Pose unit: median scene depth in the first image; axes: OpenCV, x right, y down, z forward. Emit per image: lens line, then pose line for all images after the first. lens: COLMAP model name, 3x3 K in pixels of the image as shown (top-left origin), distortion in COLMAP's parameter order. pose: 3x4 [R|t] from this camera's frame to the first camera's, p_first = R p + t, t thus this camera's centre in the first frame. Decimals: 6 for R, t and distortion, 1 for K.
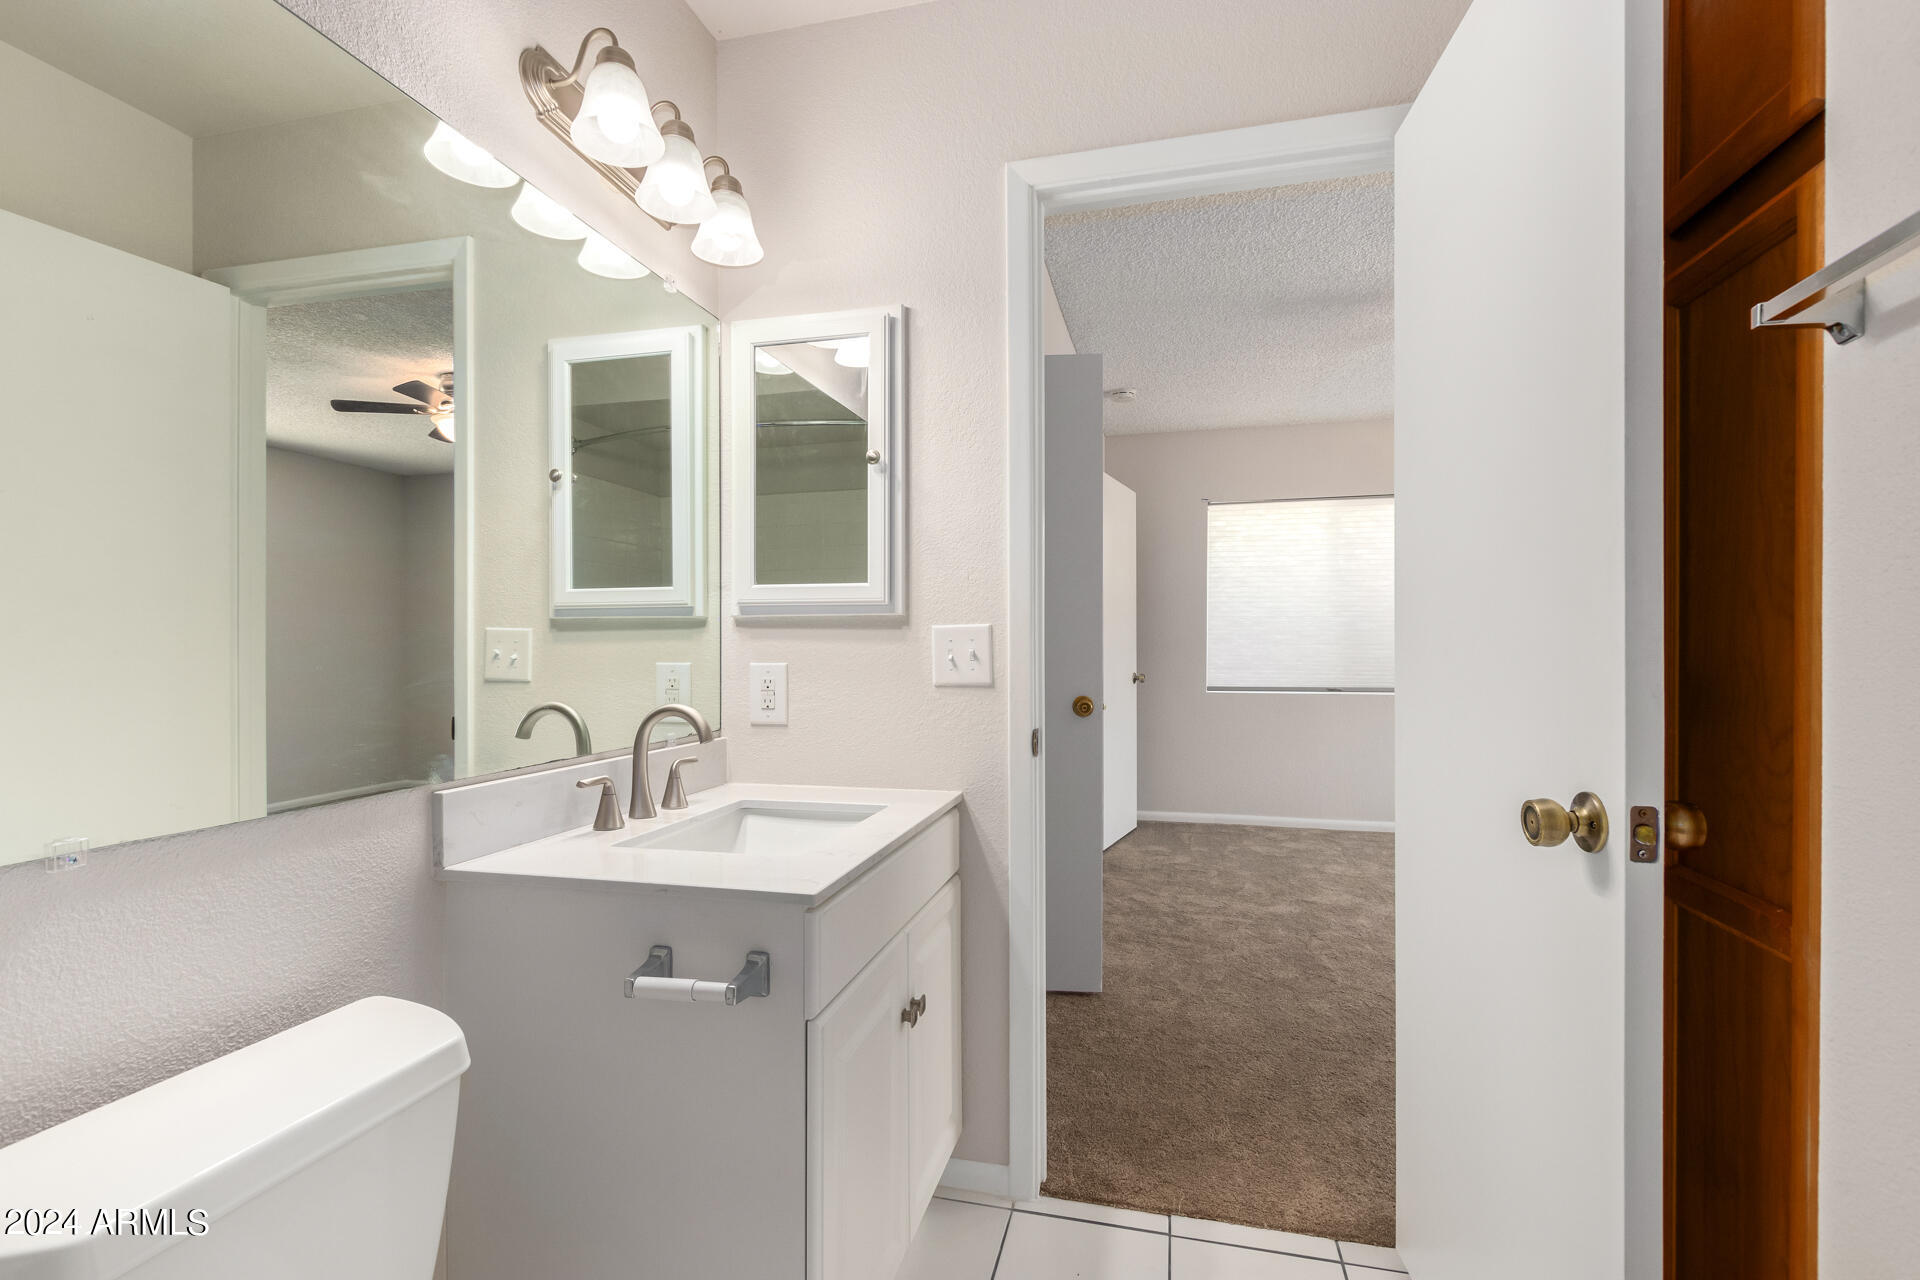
lens RADIAL K [[878.6, 0, 959.3], [0, 878.6, 646.9], [0, 0, 1]] dist [0.005681, -0.002121]
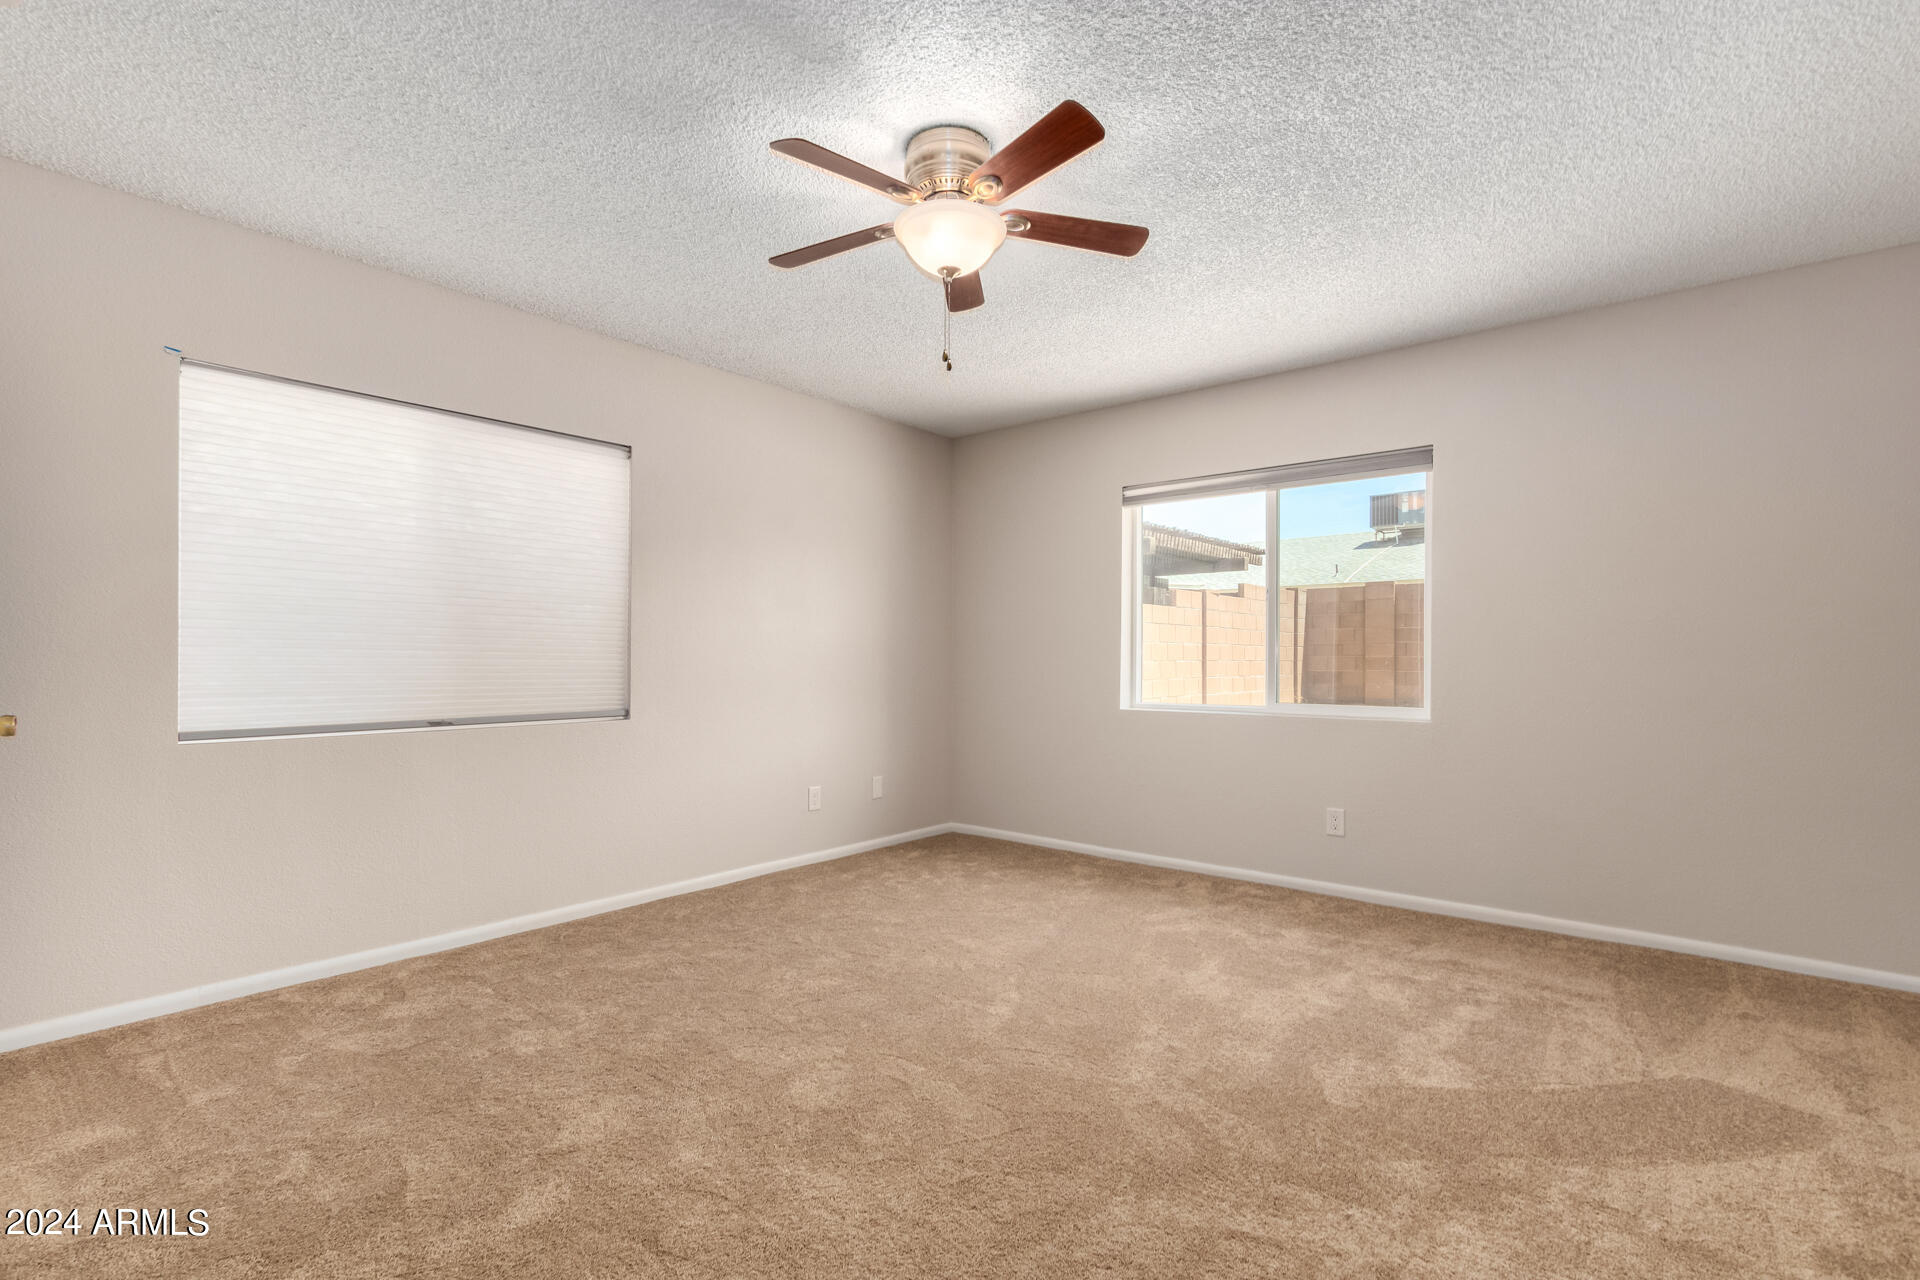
lens RADIAL K [[878.6, 0, 929.9], [0, 878.6, 662.7], [0, 0, 1]] dist [0.005681, -0.002121]
pose [[0.439837, -0.001155, 0.898077, 0.024341], [-0.004436, 0.999984, 0.003458, 0.002842], [-0.898067, -0.005505, 0.439825, 0.428998]]
